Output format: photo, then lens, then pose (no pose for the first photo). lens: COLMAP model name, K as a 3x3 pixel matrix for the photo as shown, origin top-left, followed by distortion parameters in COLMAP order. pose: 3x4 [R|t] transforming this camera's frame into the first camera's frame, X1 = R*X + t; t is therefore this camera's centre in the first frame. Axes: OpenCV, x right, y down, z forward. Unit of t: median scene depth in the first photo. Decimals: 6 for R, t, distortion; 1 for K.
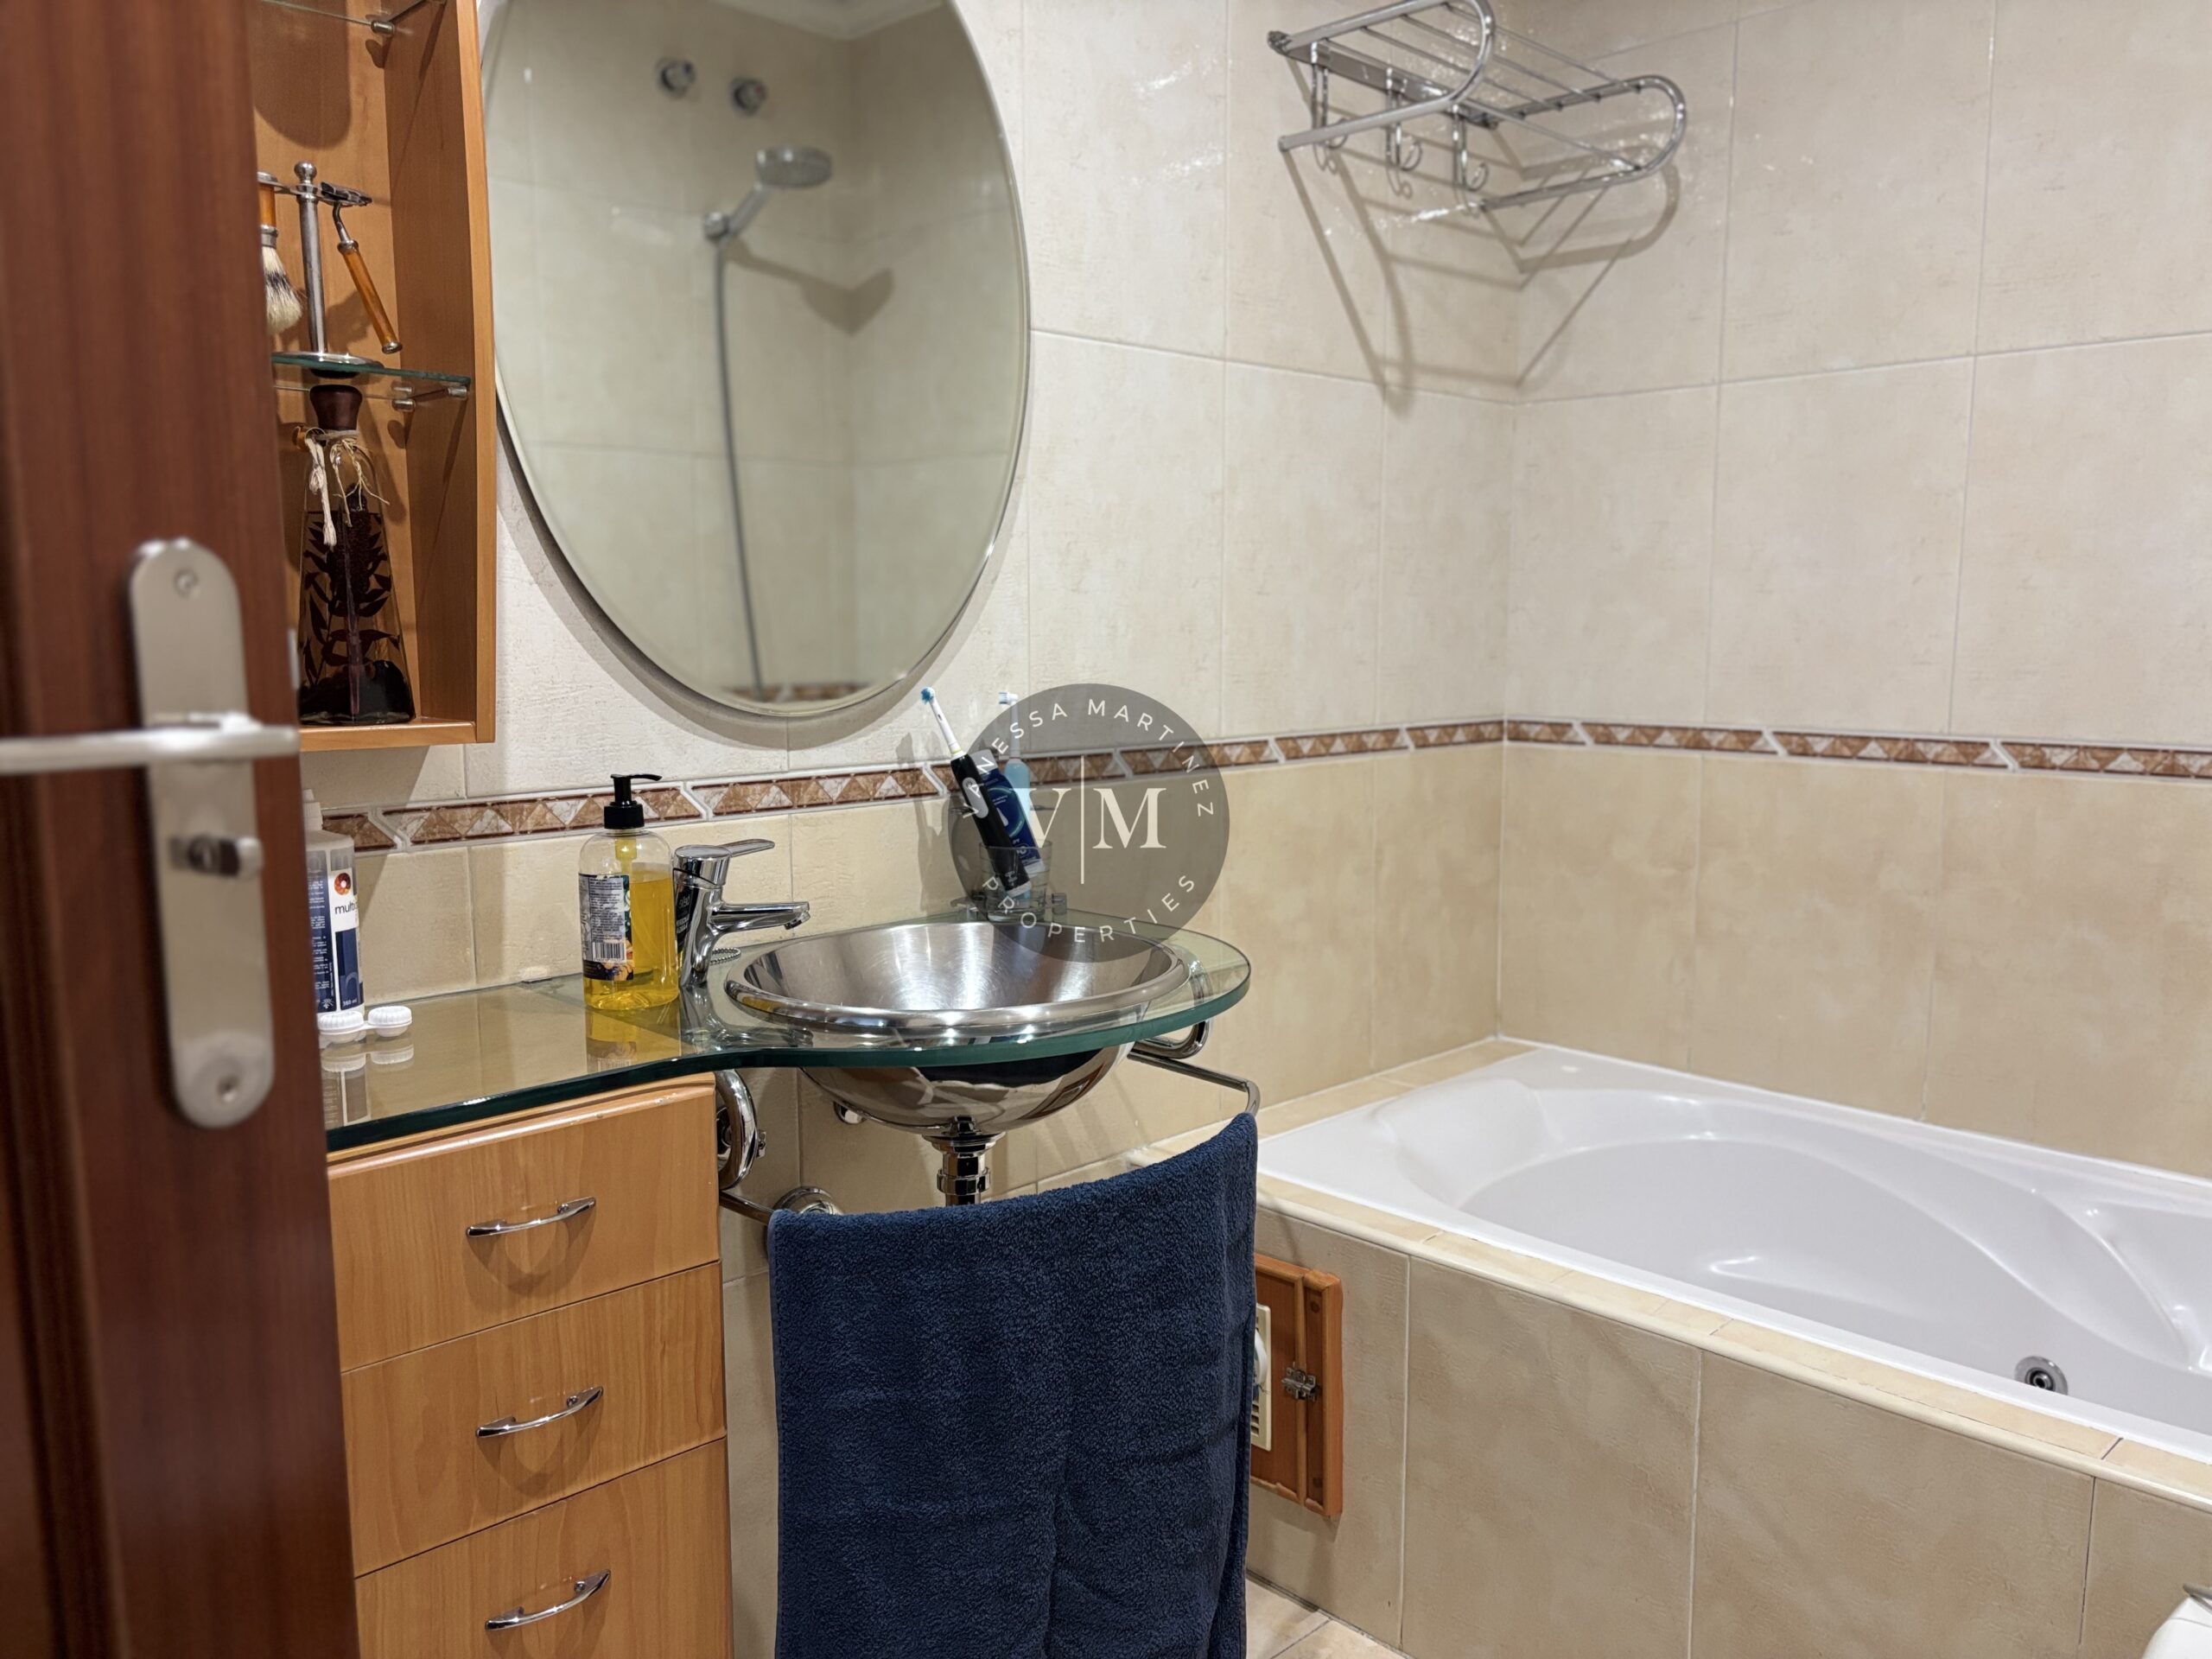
lens RADIAL K [[1664.3, 0, 1126.4], [0, 1664.3, 825.2], [0, 0, 1]] dist [0.048425, -0.059607]
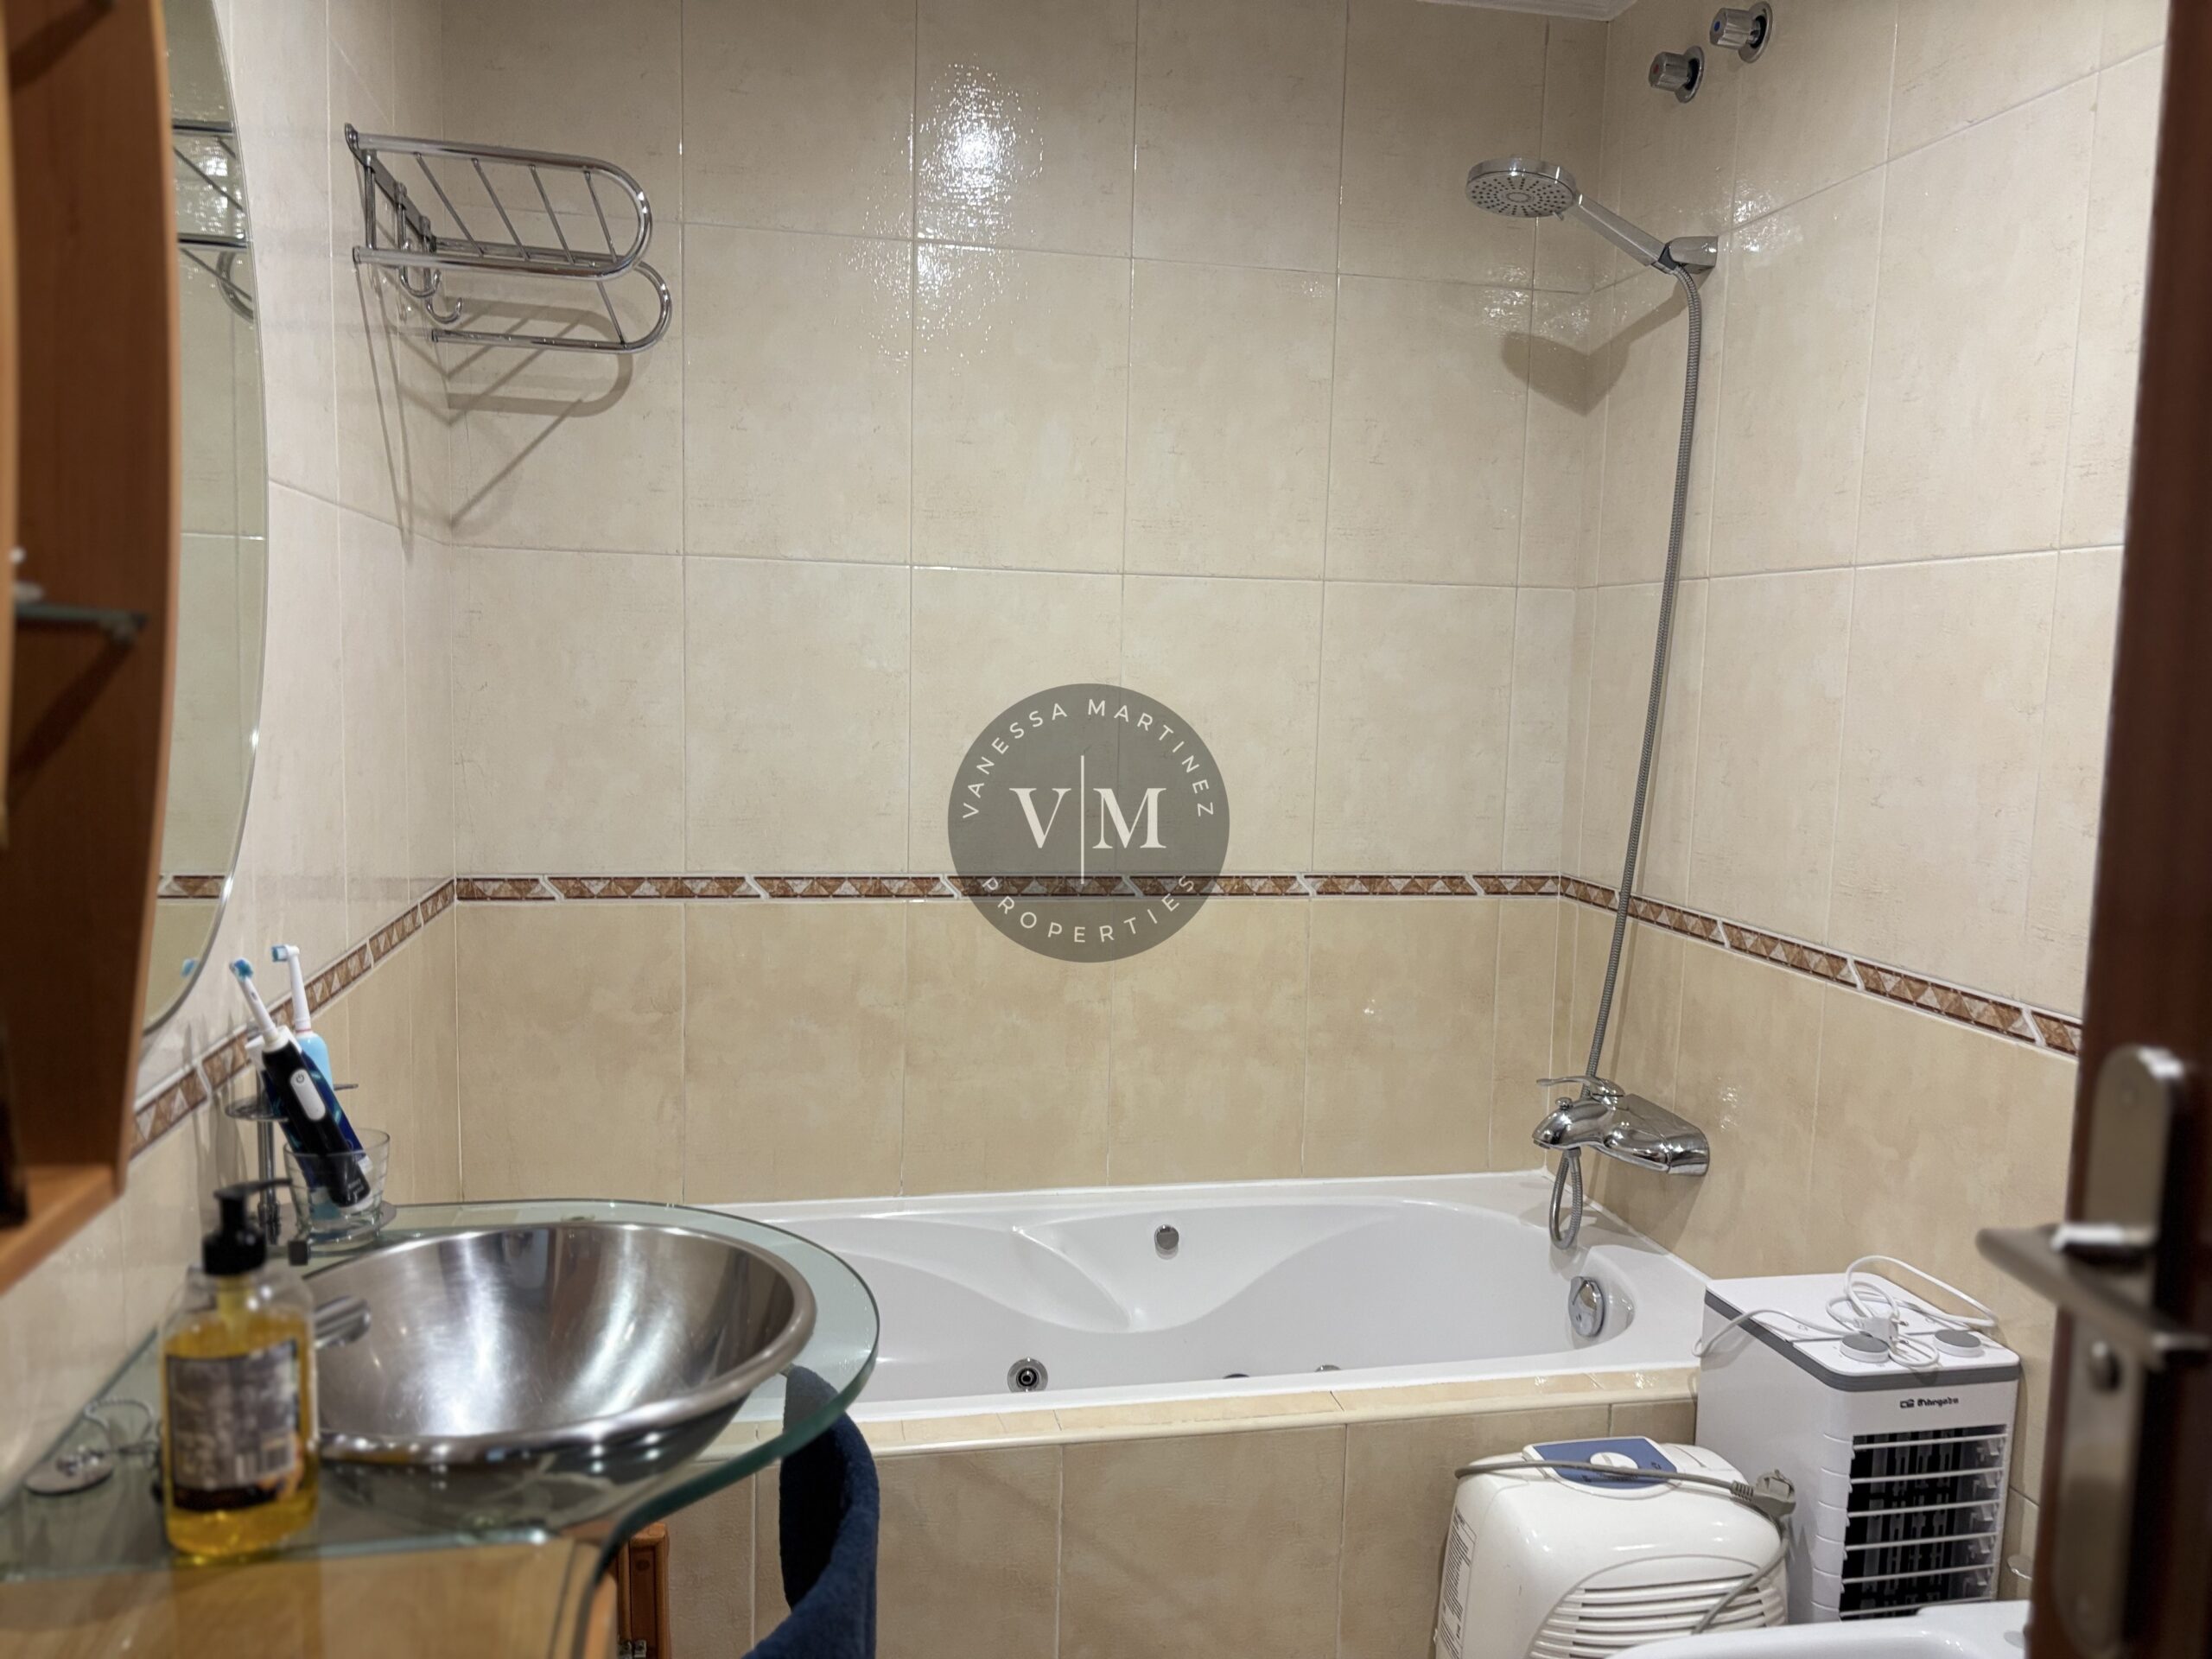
lens RADIAL K [[1664.3, 0, 1116.7], [0, 1664.3, 820.8], [0, 0, 1]] dist [0.048425, -0.059607]
pose [[0.543018, -0.062403, 0.837399, -0.393858], [0.078621, 0.996633, 0.023286, -0.098288], [-0.836033, 0.053192, 0.546095, 0.199914]]
